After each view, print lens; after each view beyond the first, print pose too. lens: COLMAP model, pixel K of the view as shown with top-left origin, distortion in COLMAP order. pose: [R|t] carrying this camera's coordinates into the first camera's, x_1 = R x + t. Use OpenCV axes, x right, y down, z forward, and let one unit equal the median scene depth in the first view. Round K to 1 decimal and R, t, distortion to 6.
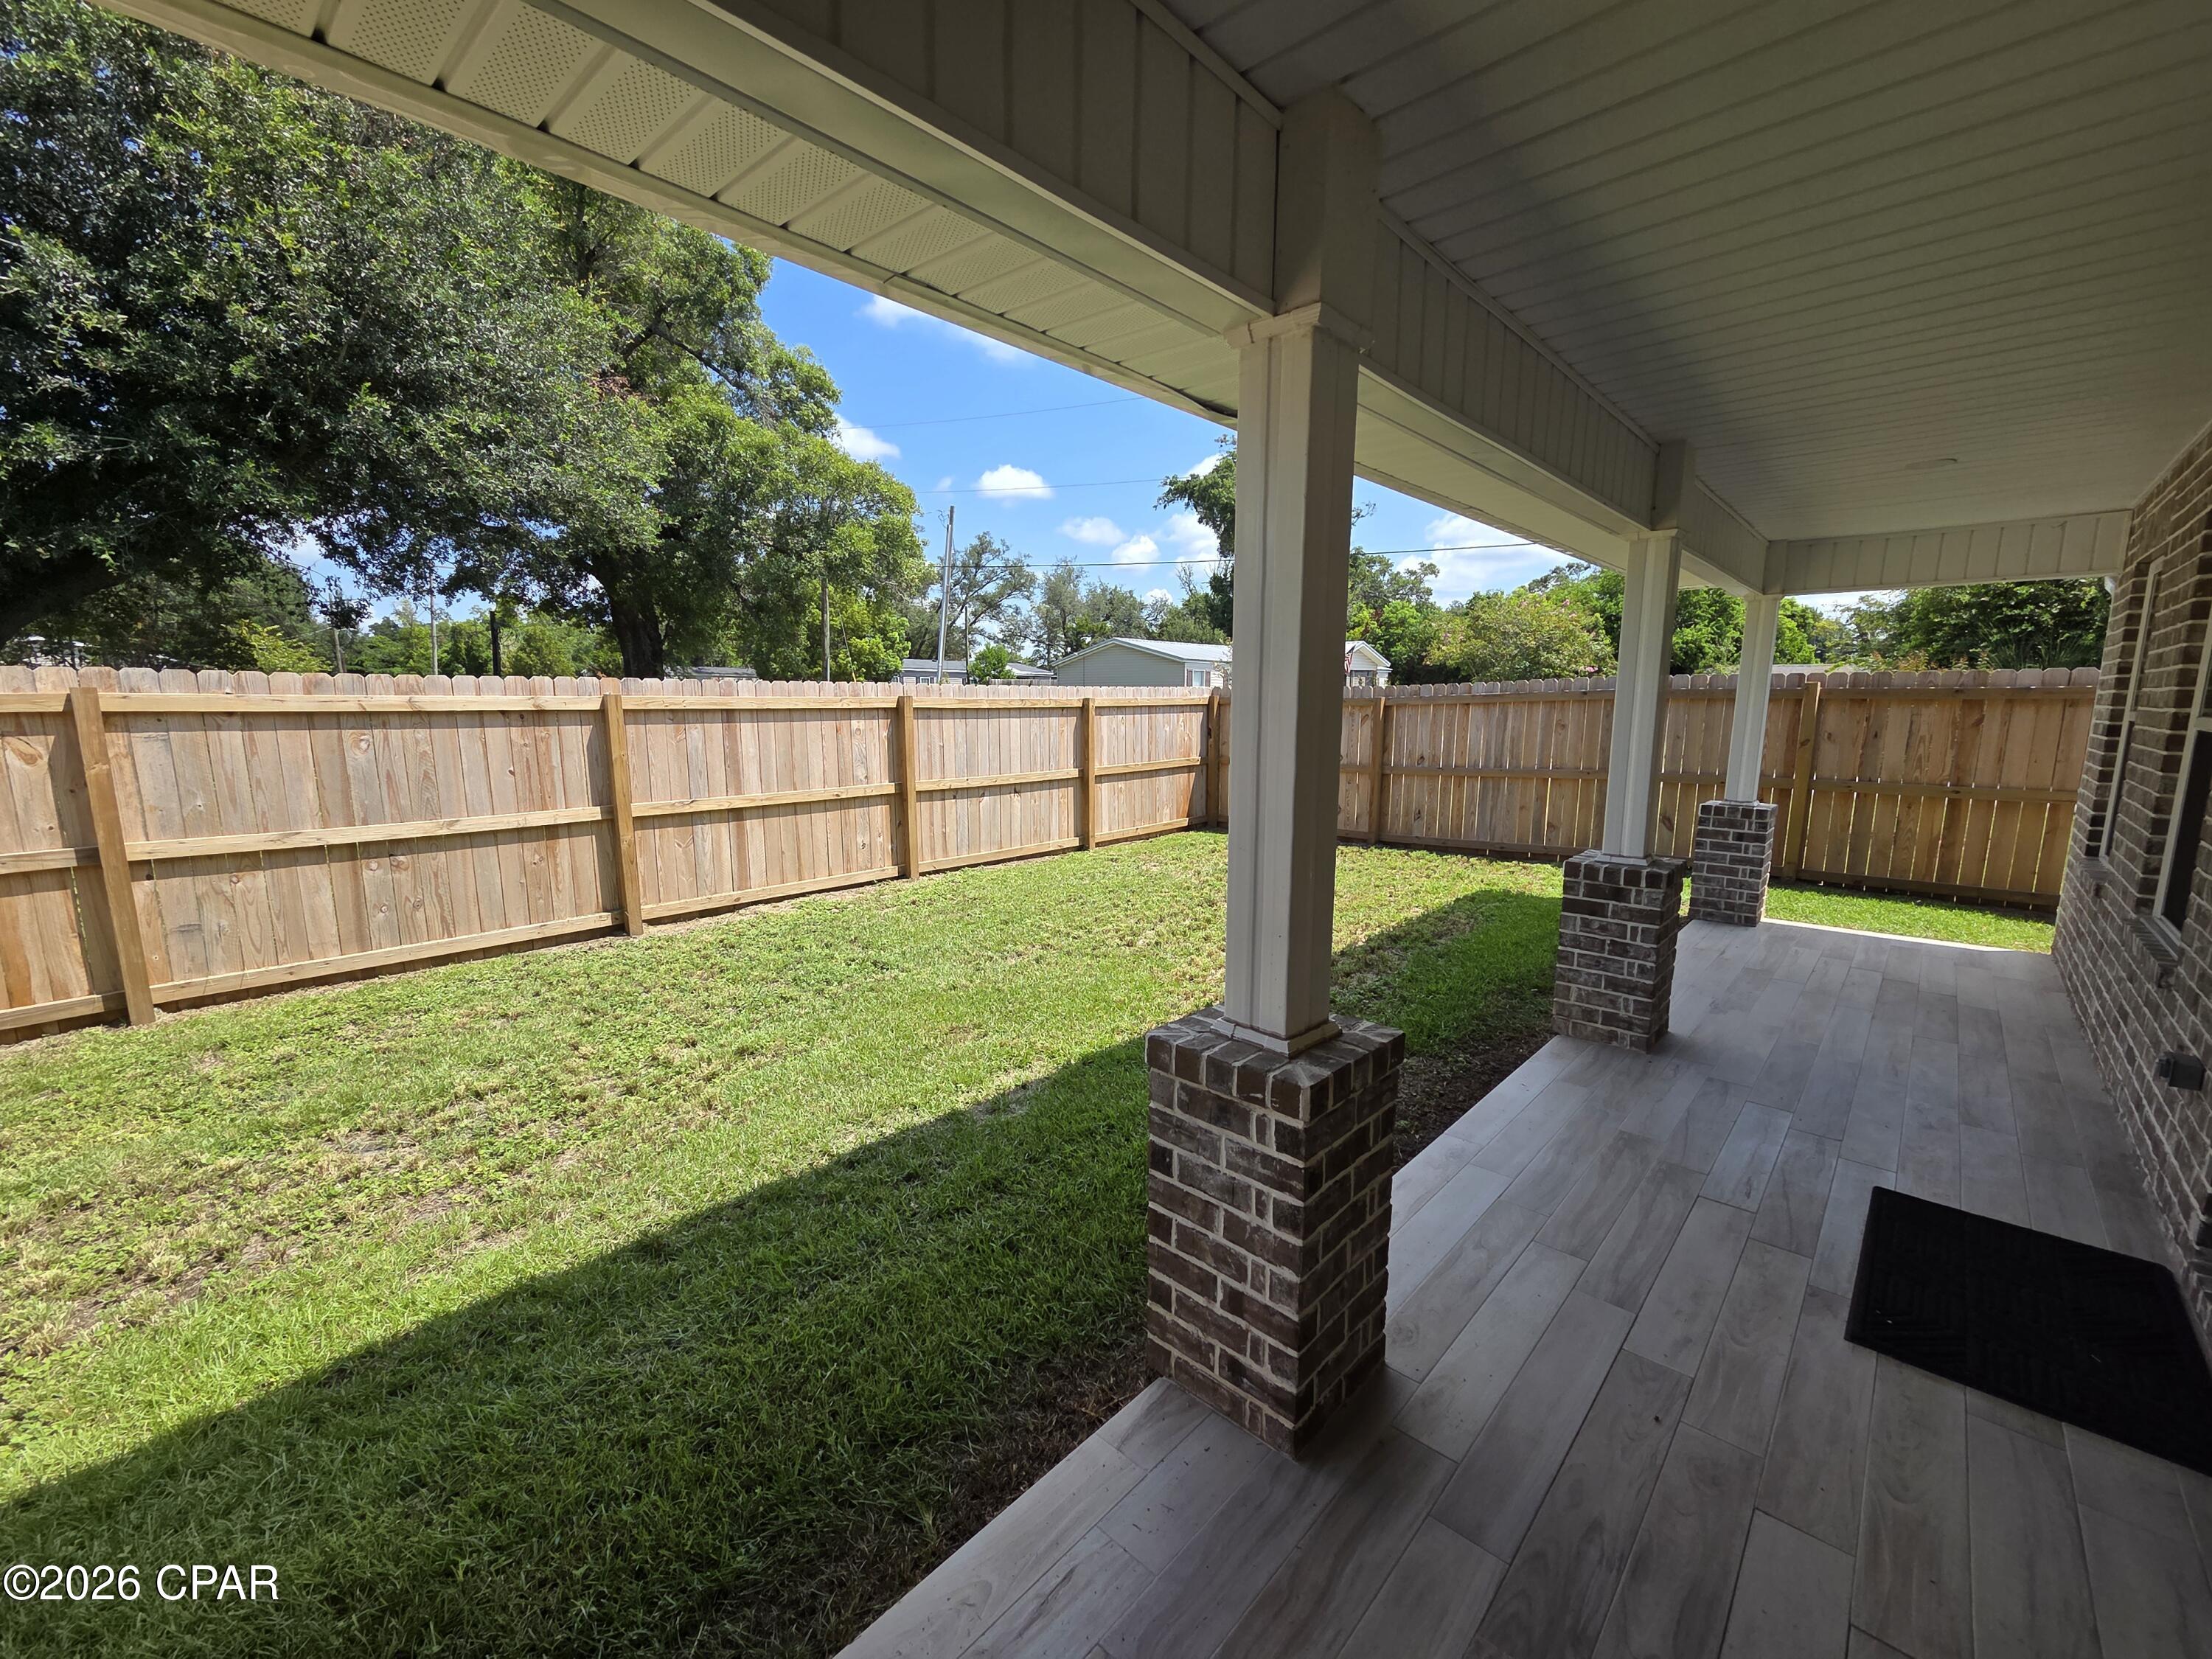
lens RADIAL K [[909.9, 0, 1116.3], [0, 909.9, 845.9], [0, 0, 1]] dist [0.002976, 0.000153]
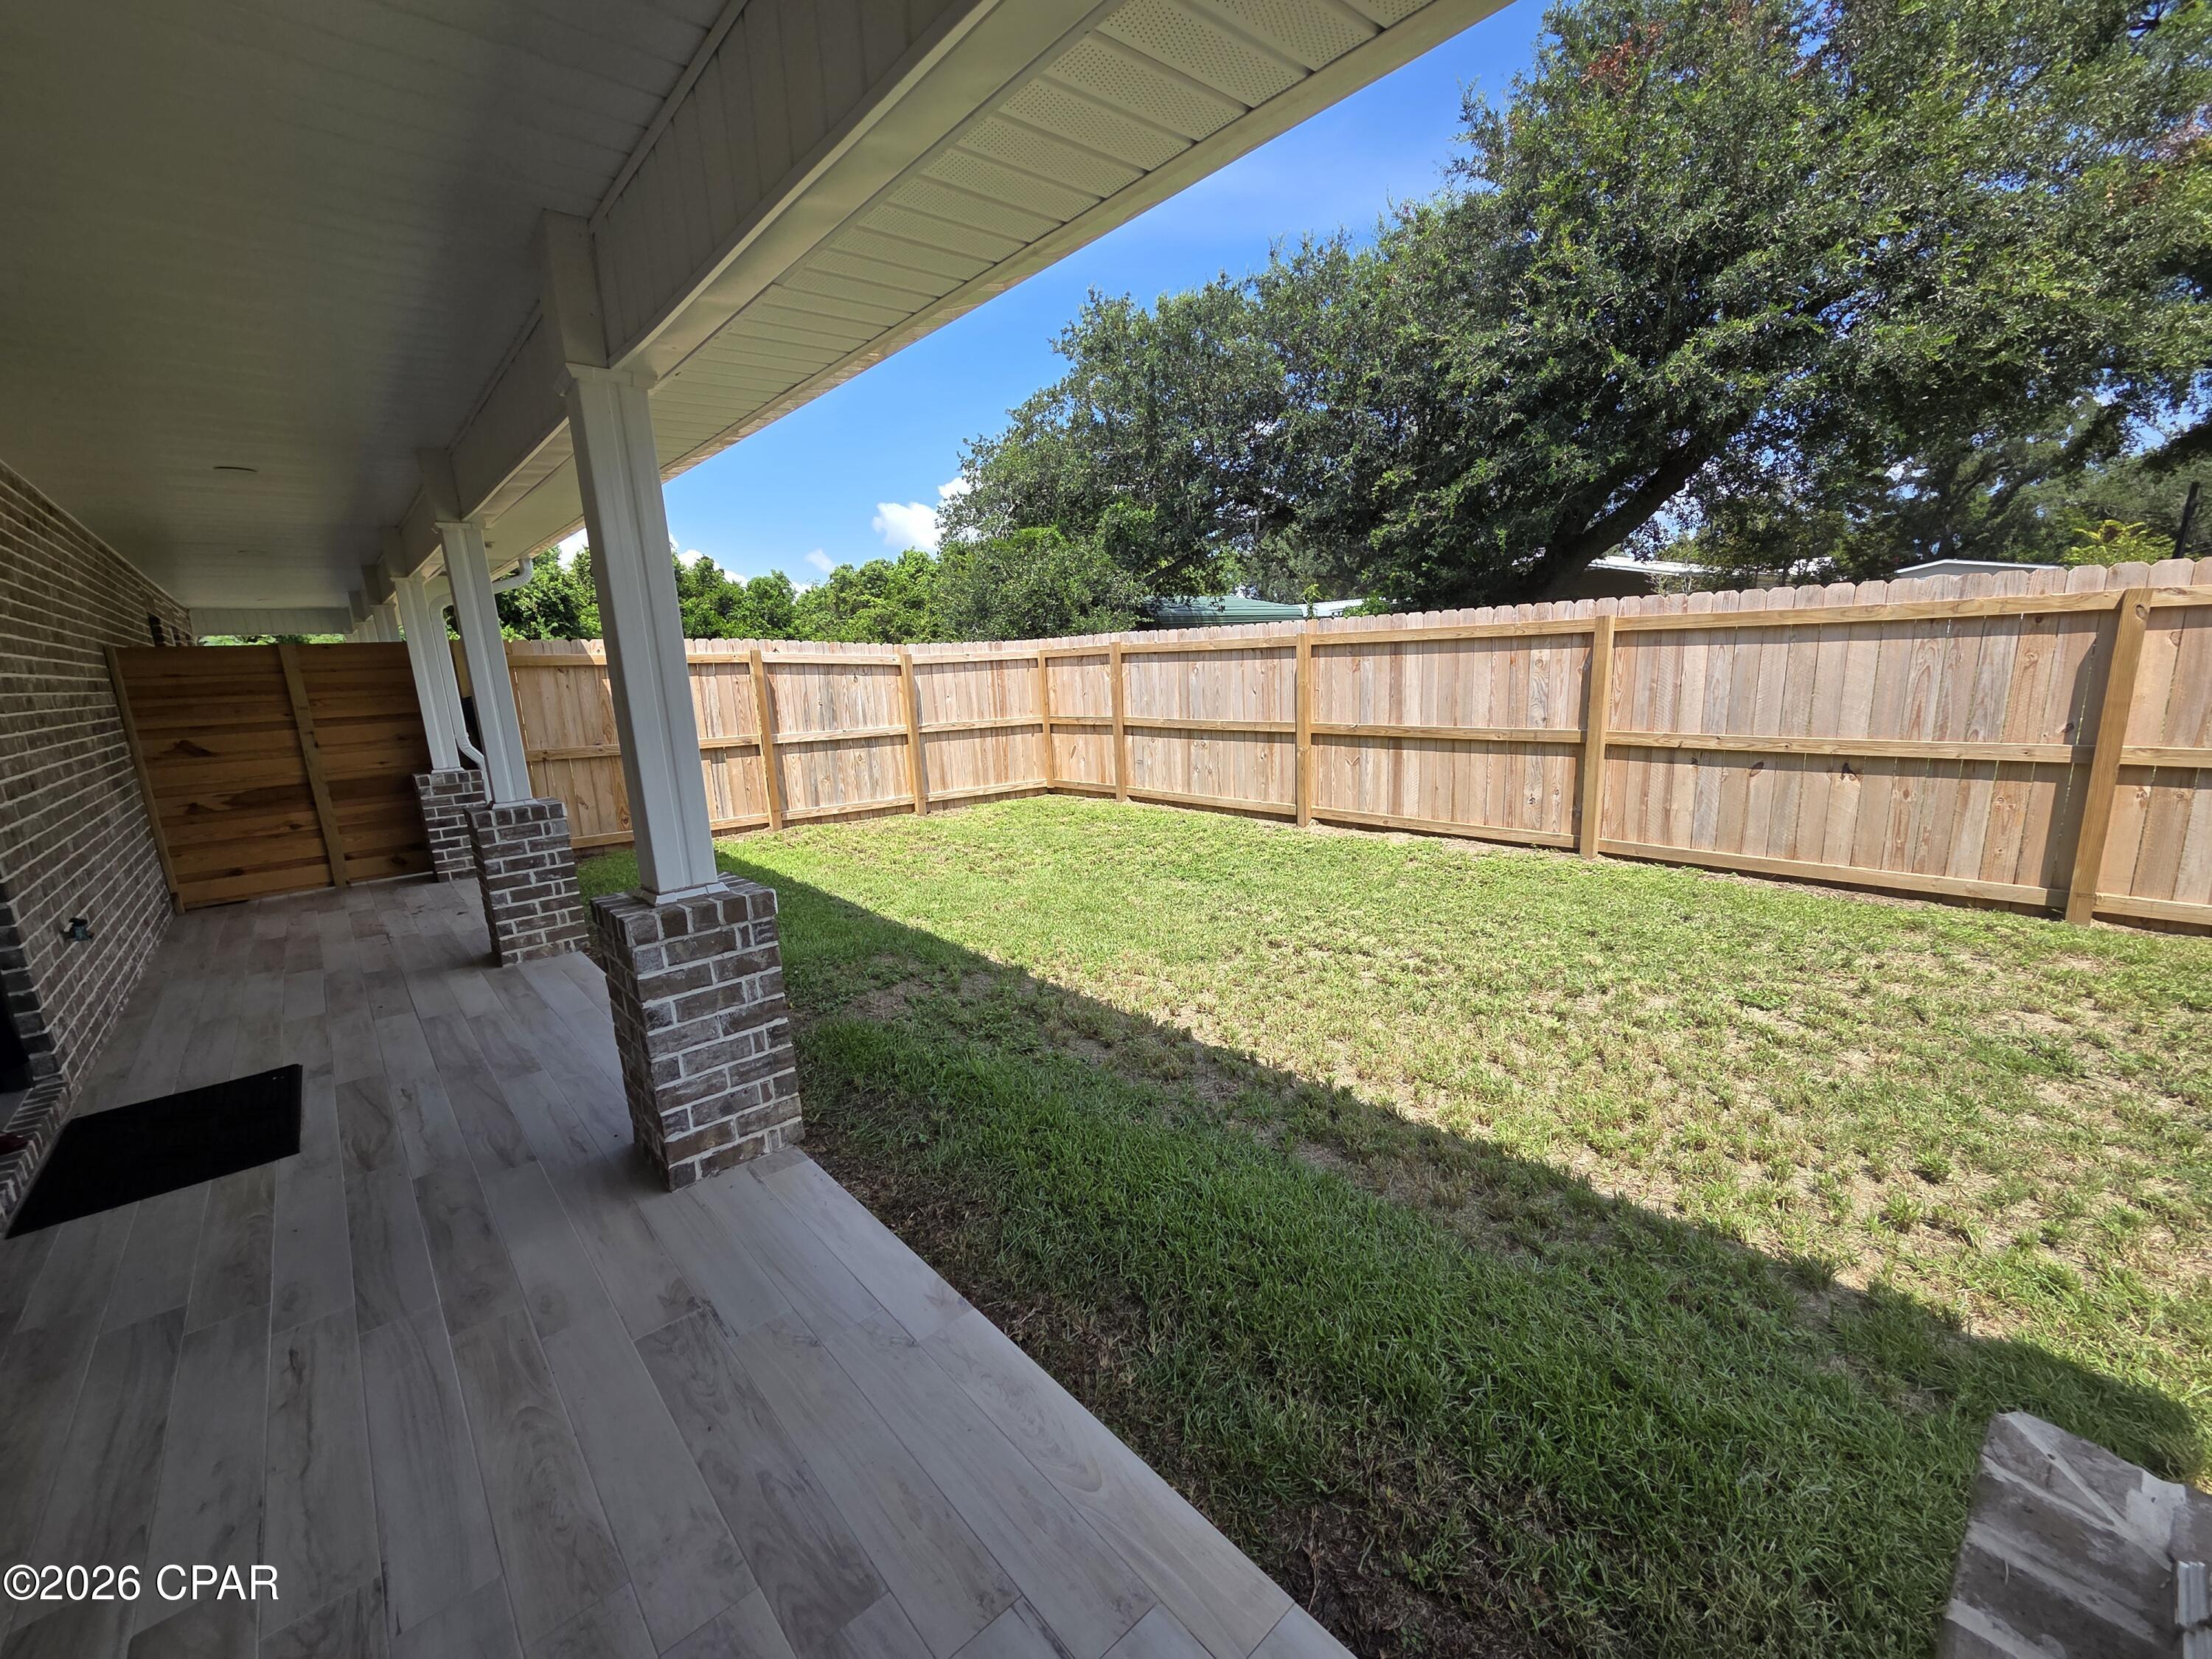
lens RADIAL K [[909.9, 0, 1106.0], [0, 909.9, 829.5], [0, 0, 1]] dist [0.020069, 0.000091]
pose [[-0.115152, 0.197802, -0.973455, 0.563946], [-0.111263, 0.971239, 0.210513, -0.102625], [0.987097, 0.132551, -0.089832, 0.655717]]
